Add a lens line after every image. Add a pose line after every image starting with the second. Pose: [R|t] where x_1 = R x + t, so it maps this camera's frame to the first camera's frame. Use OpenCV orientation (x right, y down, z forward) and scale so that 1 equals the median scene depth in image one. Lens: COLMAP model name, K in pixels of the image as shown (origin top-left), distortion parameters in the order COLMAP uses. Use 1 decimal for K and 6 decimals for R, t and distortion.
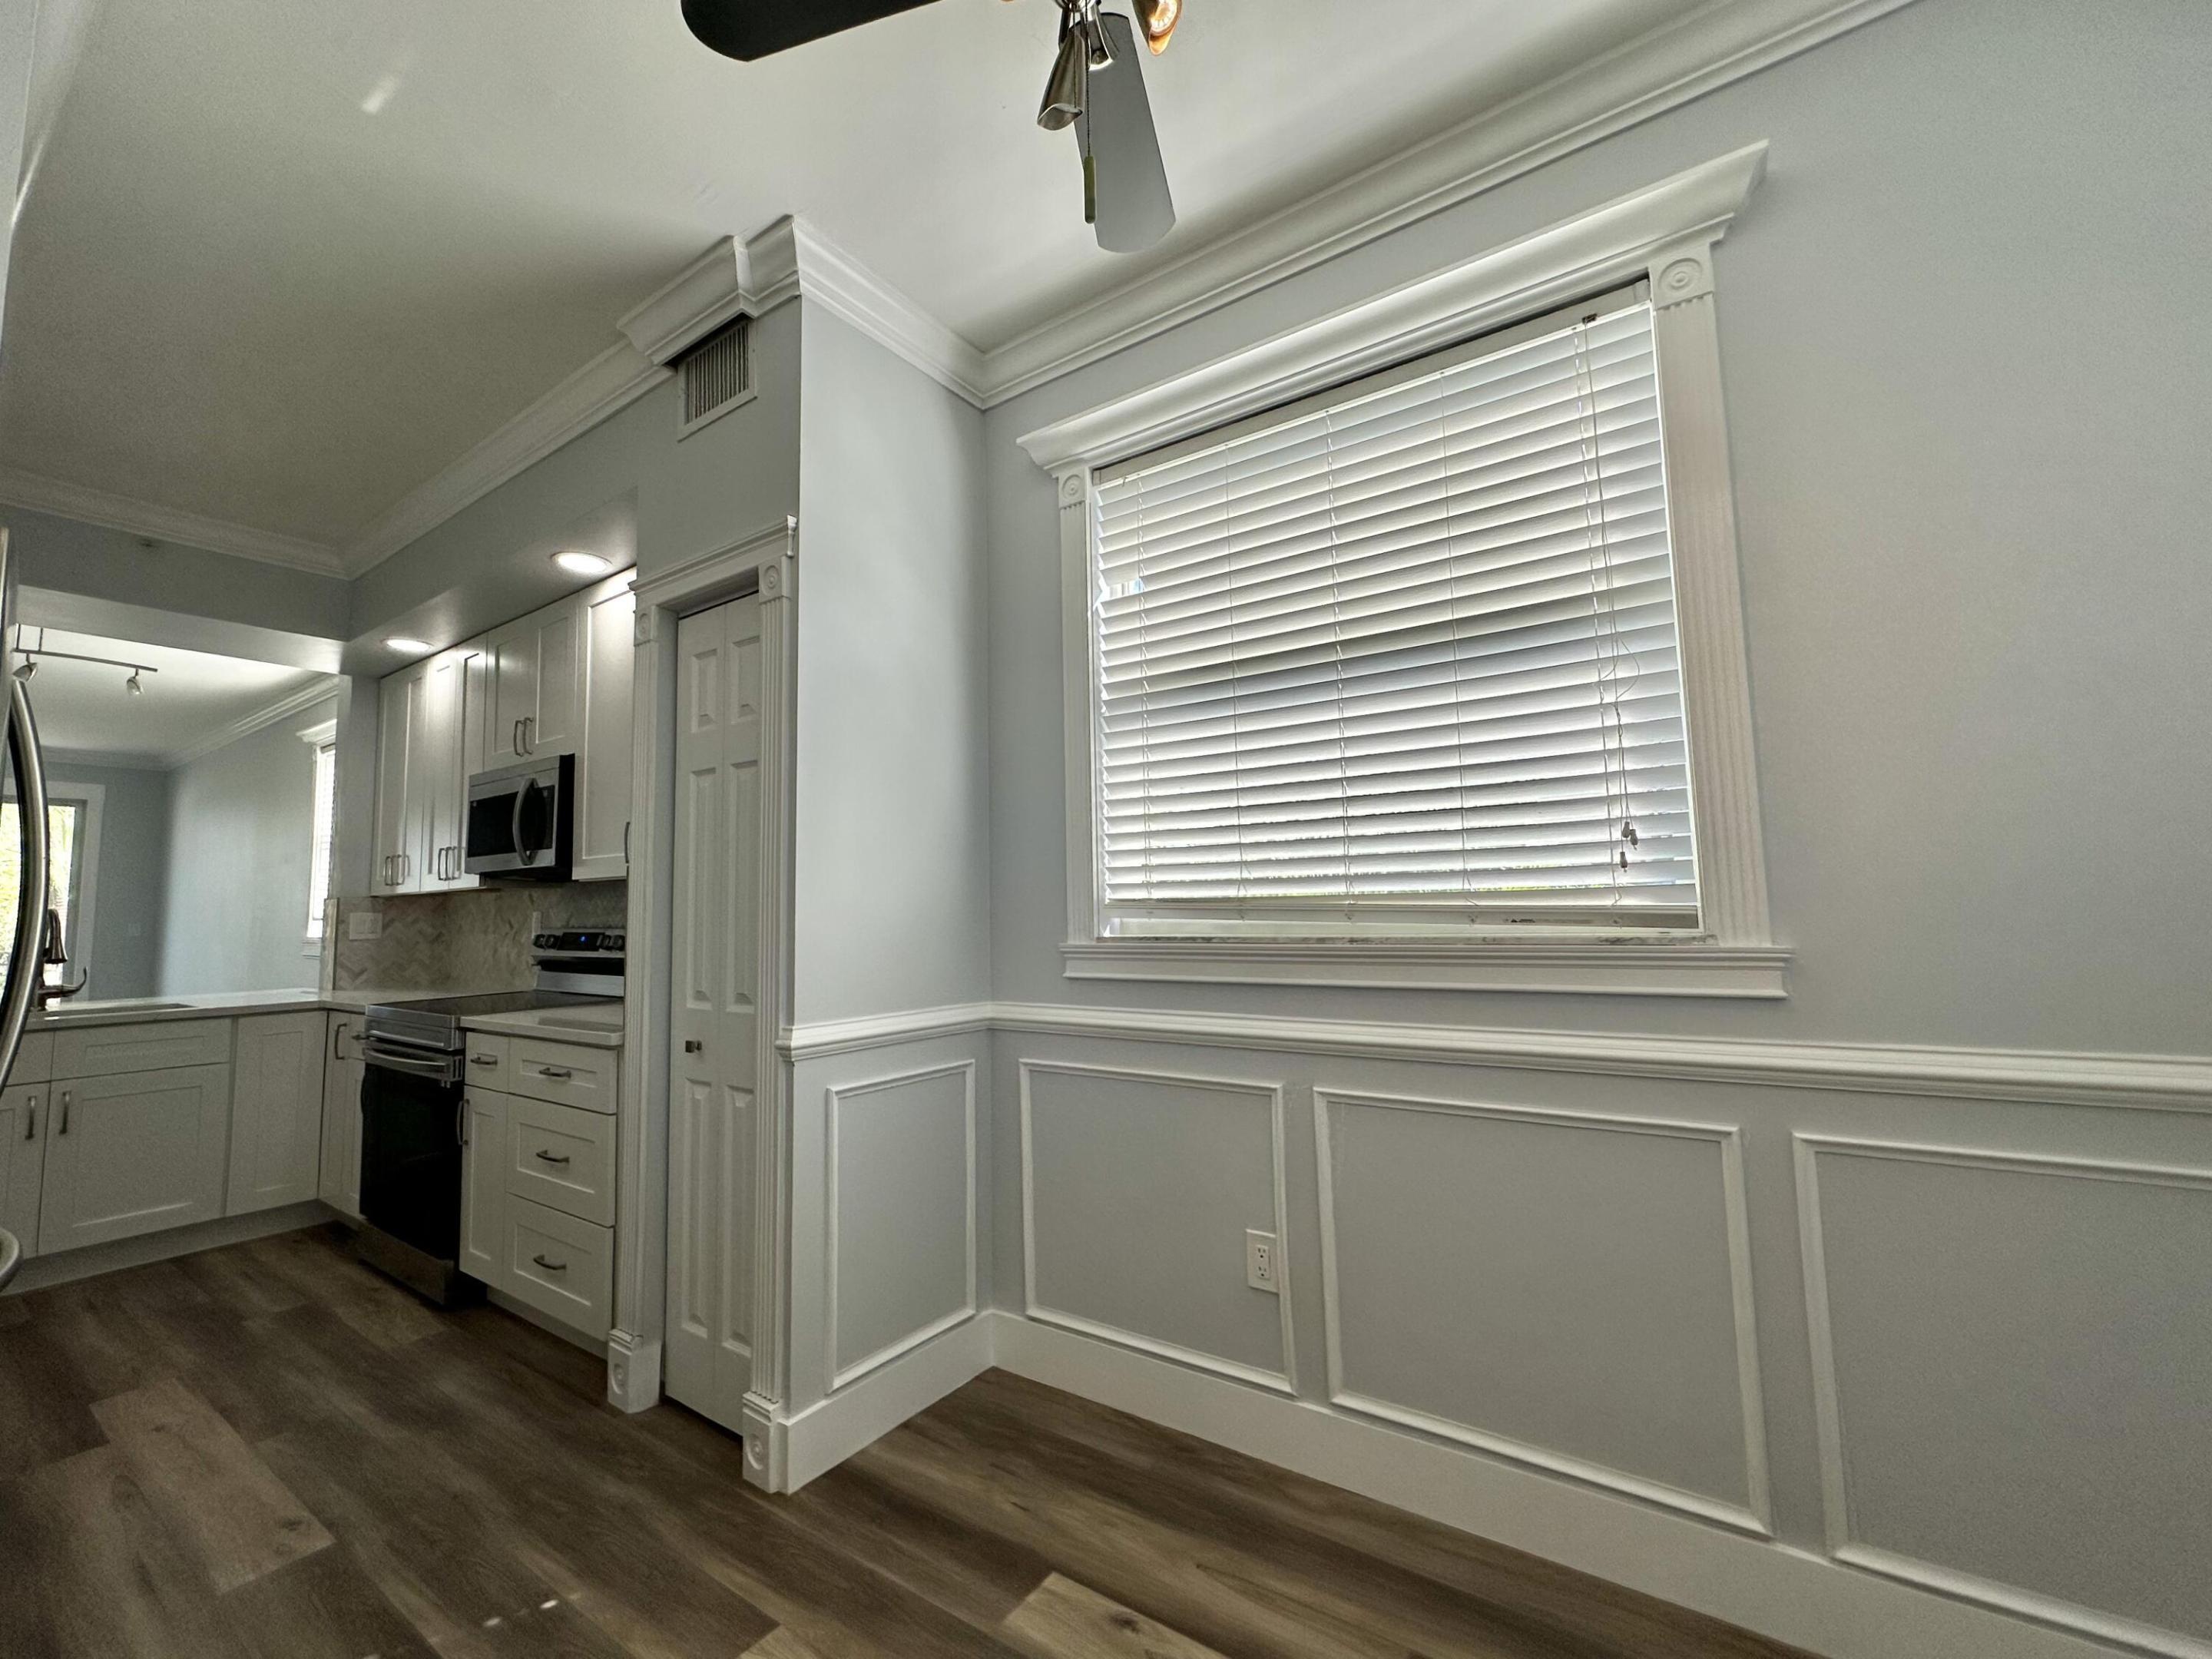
lens RADIAL K [[910.4, 0, 1106.0], [0, 910.4, 829.5], [0, 0, 1]] dist [-0.004119, 0.000100]
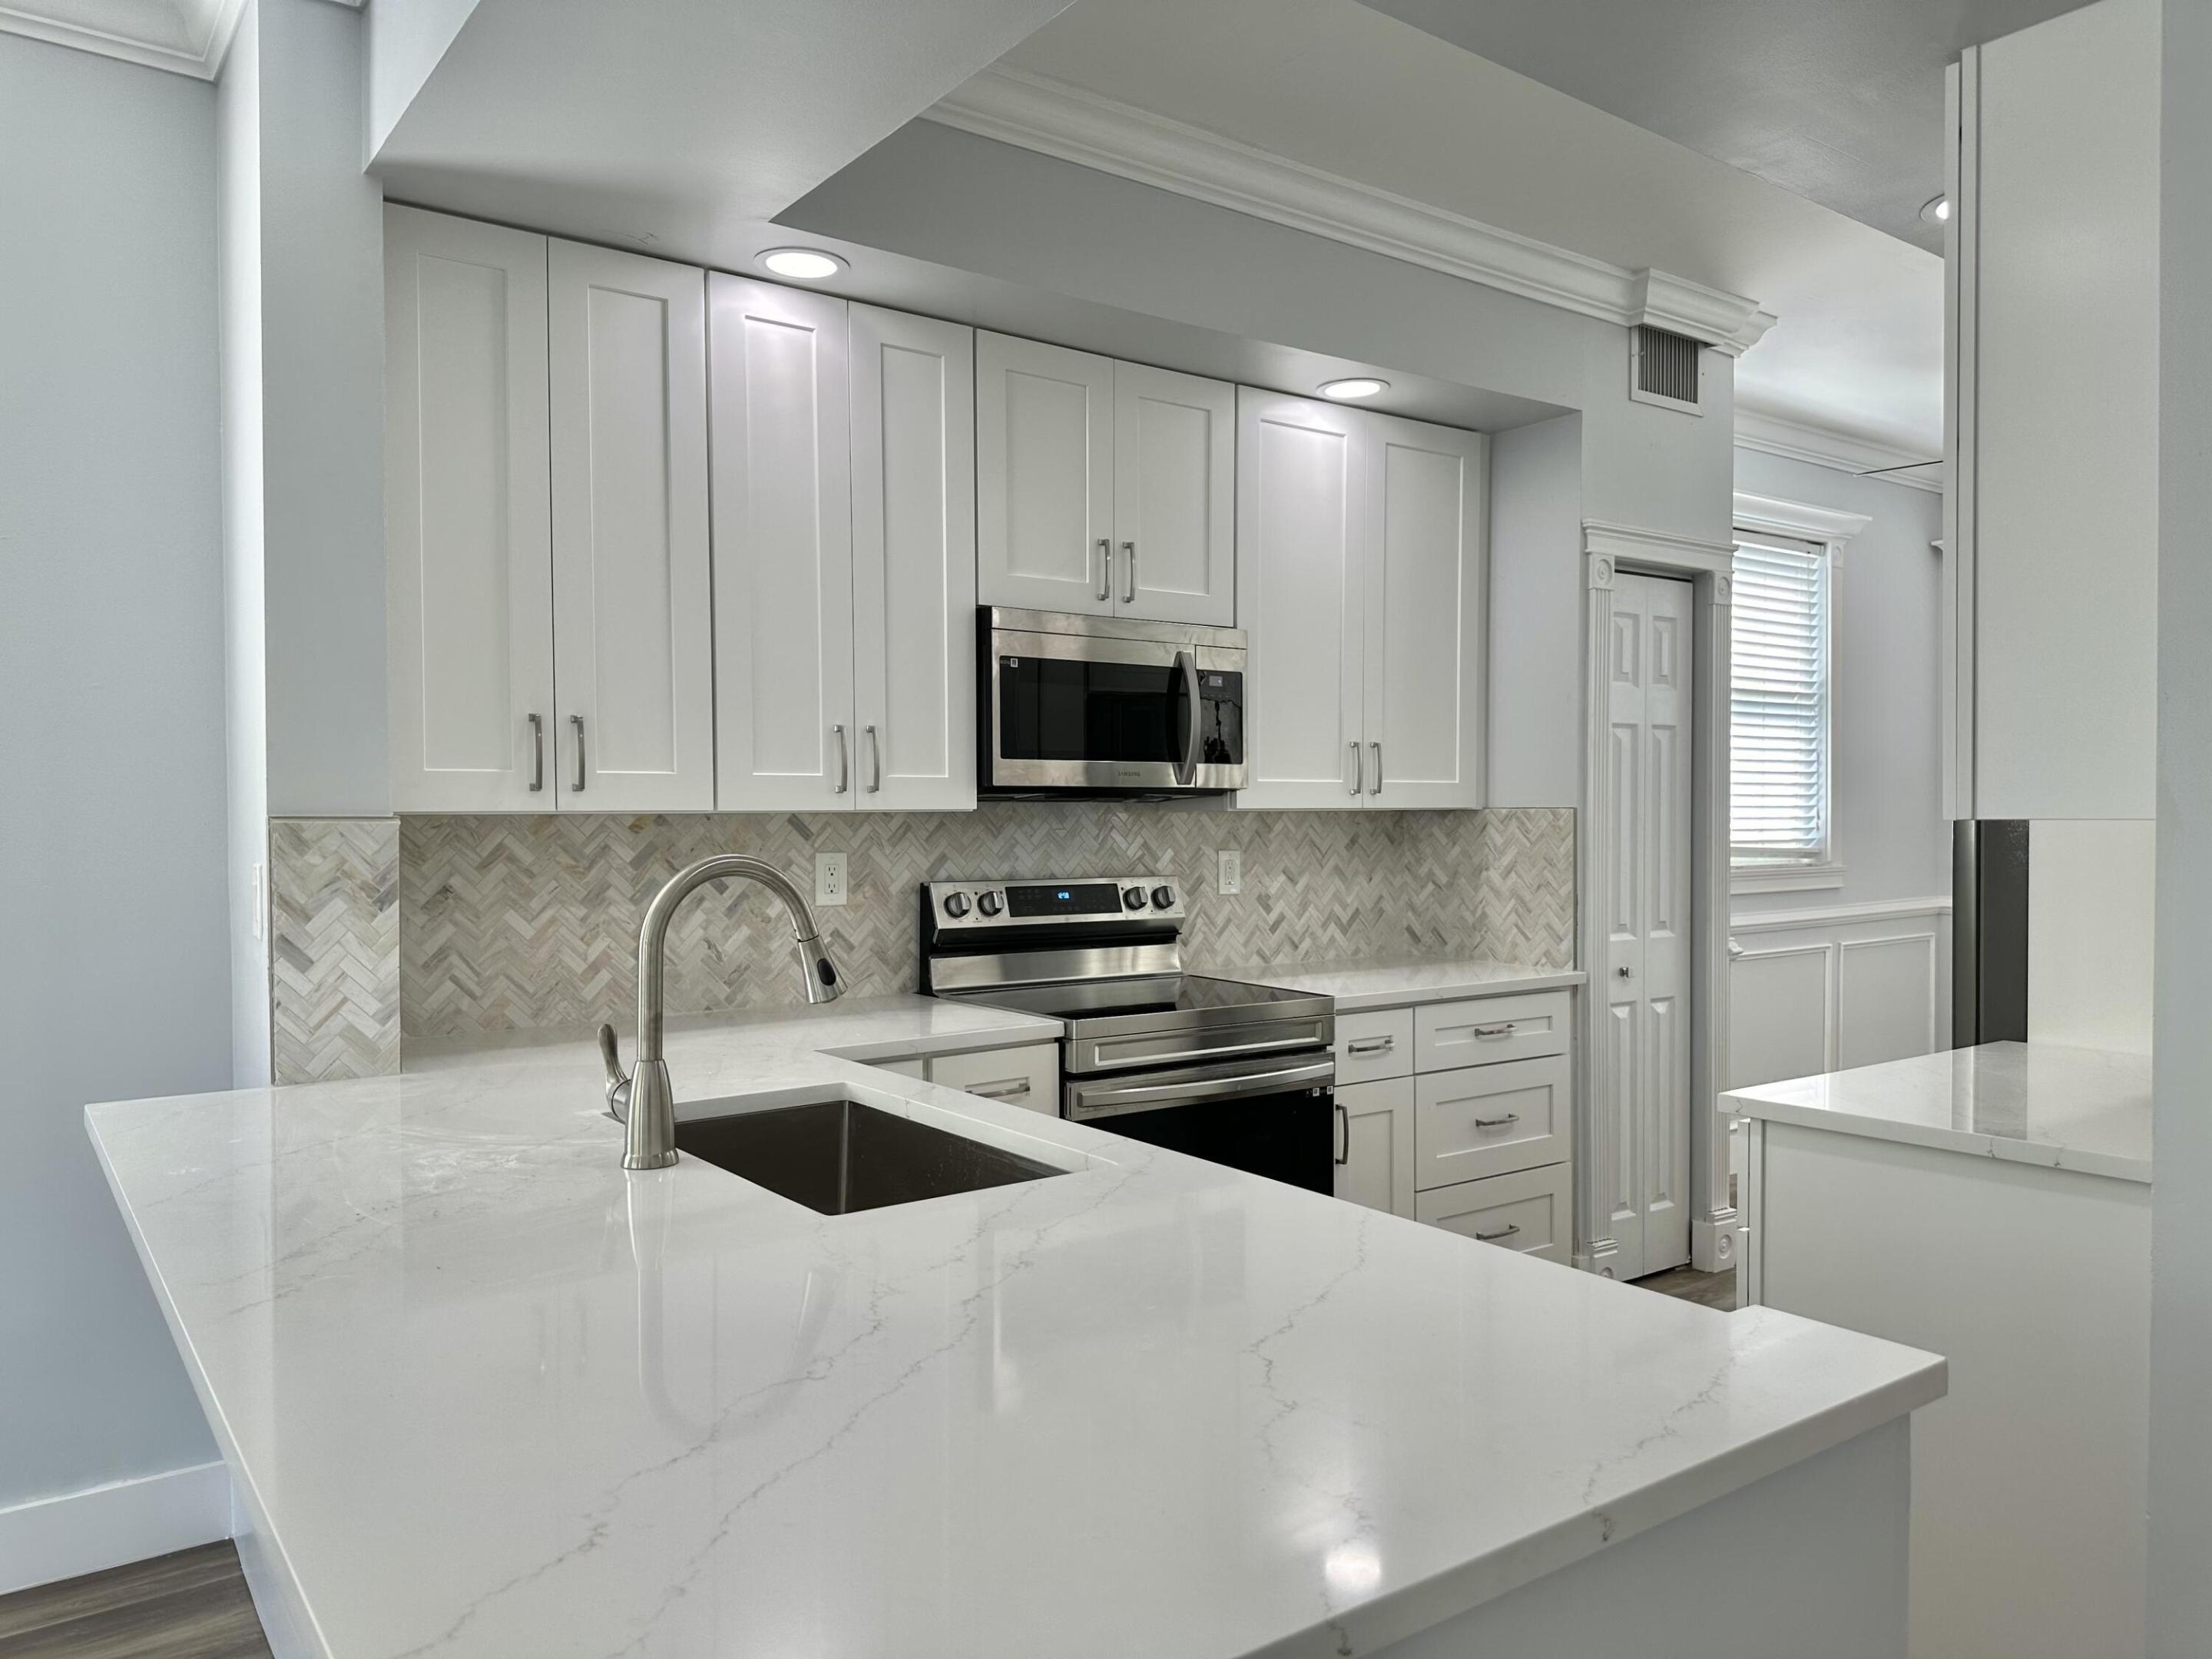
lens RADIAL K [[1528.9, 0, 1105.3], [0, 1528.9, 838.6], [0, 0, 1]] dist [0.188728, -0.379863]
pose [[0.324833, 0.003090, 0.945766, -2.334223], [-0.087710, 0.995784, 0.026871, 0.074059], [-0.941696, -0.091682, 0.323734, 0.939484]]
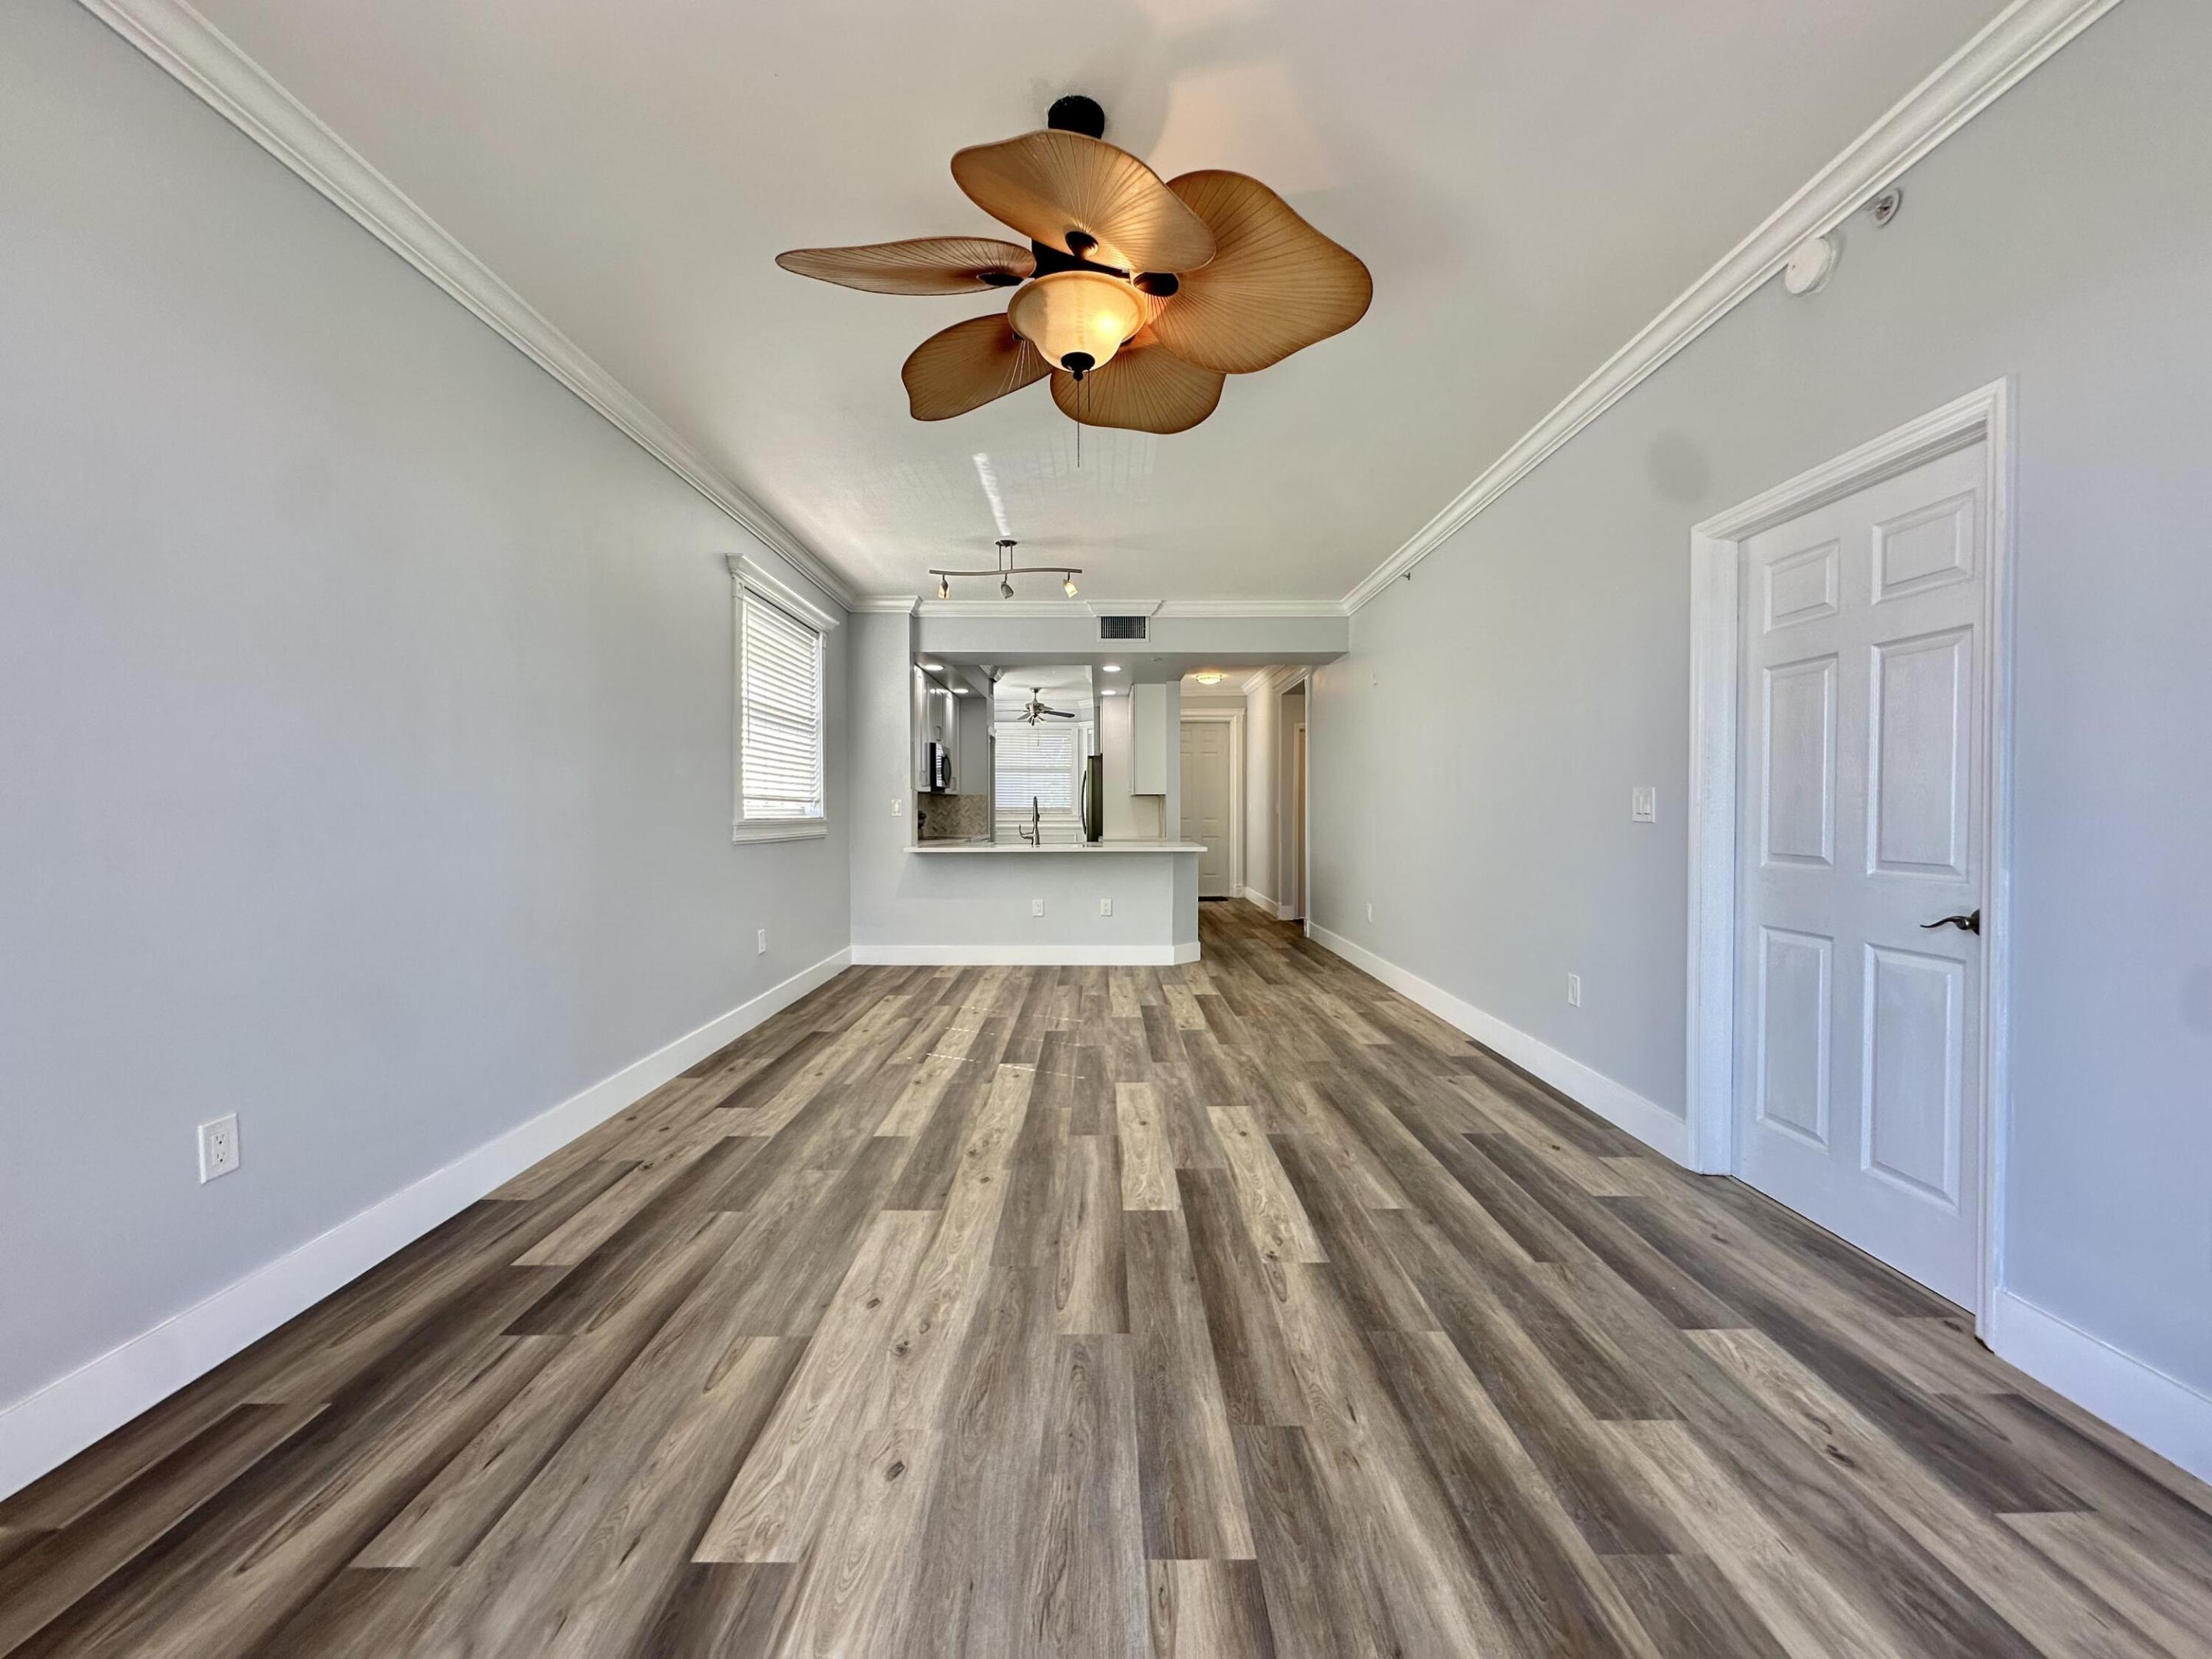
lens RADIAL K [[884.9, 0, 1106.0], [0, 884.9, 829.5], [0, 0, 1]] dist [-0.002459, 0.000168]
pose [[-0.581297, 0.002578, 0.813688, -4.155806], [-0.059568, 0.997177, -0.045715, 0.352376], [-0.811508, -0.075044, -0.579502, 2.906810]]
